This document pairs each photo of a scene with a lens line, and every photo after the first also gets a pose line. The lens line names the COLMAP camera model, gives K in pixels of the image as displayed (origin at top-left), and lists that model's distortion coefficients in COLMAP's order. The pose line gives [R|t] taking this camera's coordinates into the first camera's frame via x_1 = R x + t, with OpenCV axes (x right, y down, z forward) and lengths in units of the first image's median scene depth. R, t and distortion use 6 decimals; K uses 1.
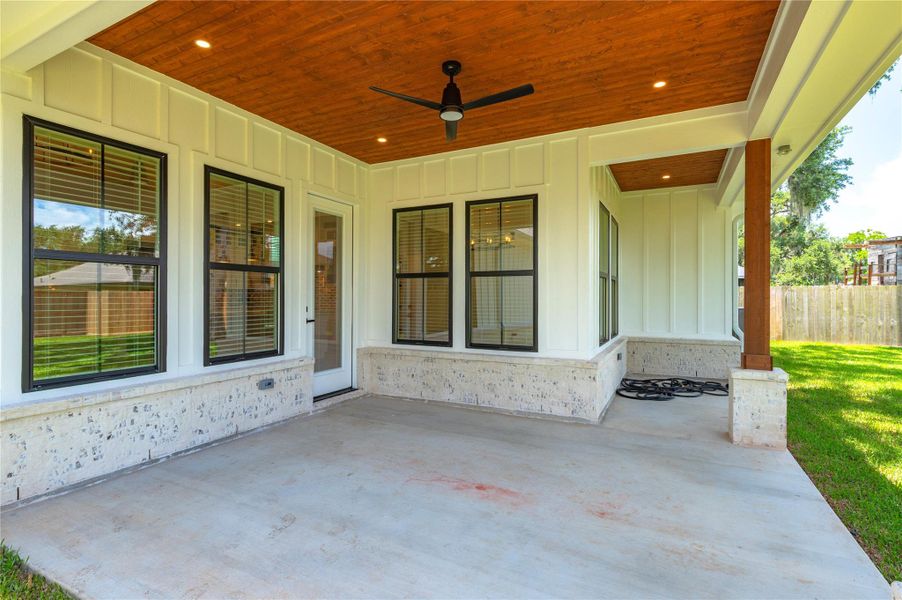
lens RADIAL K [[439.8, 0, 446.8], [0, 439.8, 297.3], [0, 0, 1]] dist [-0.000449, -0.000516]
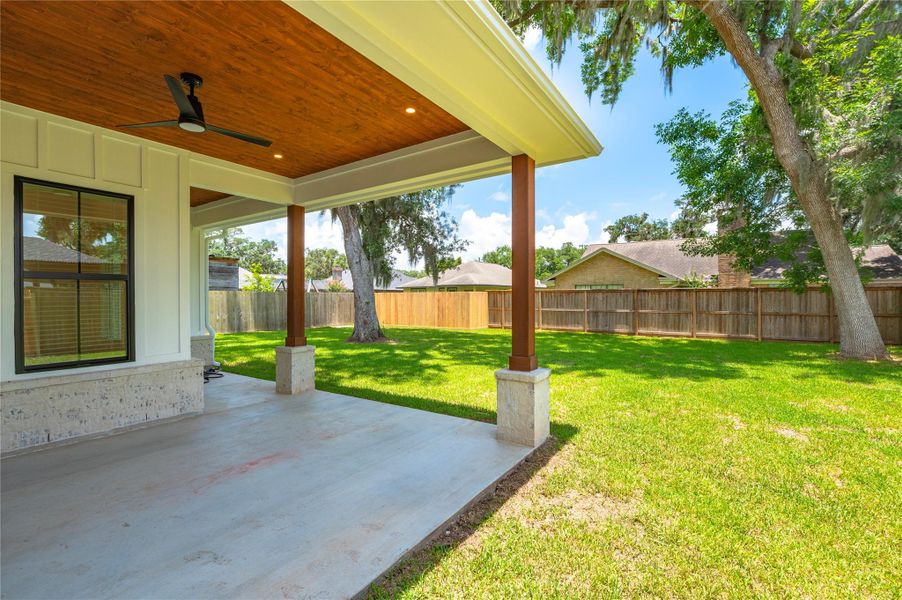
lens RADIAL K [[411.7, 0, 457.3], [0, 411.7, 300.0], [0, 0, 1]] dist [-0.001138, -0.000016]
pose [[0.105300, -0.006923, 0.994416, -0.701068], [0.004461, 0.999969, 0.006489, -0.013537], [-0.994430, 0.003753, 0.105328, 0.234692]]
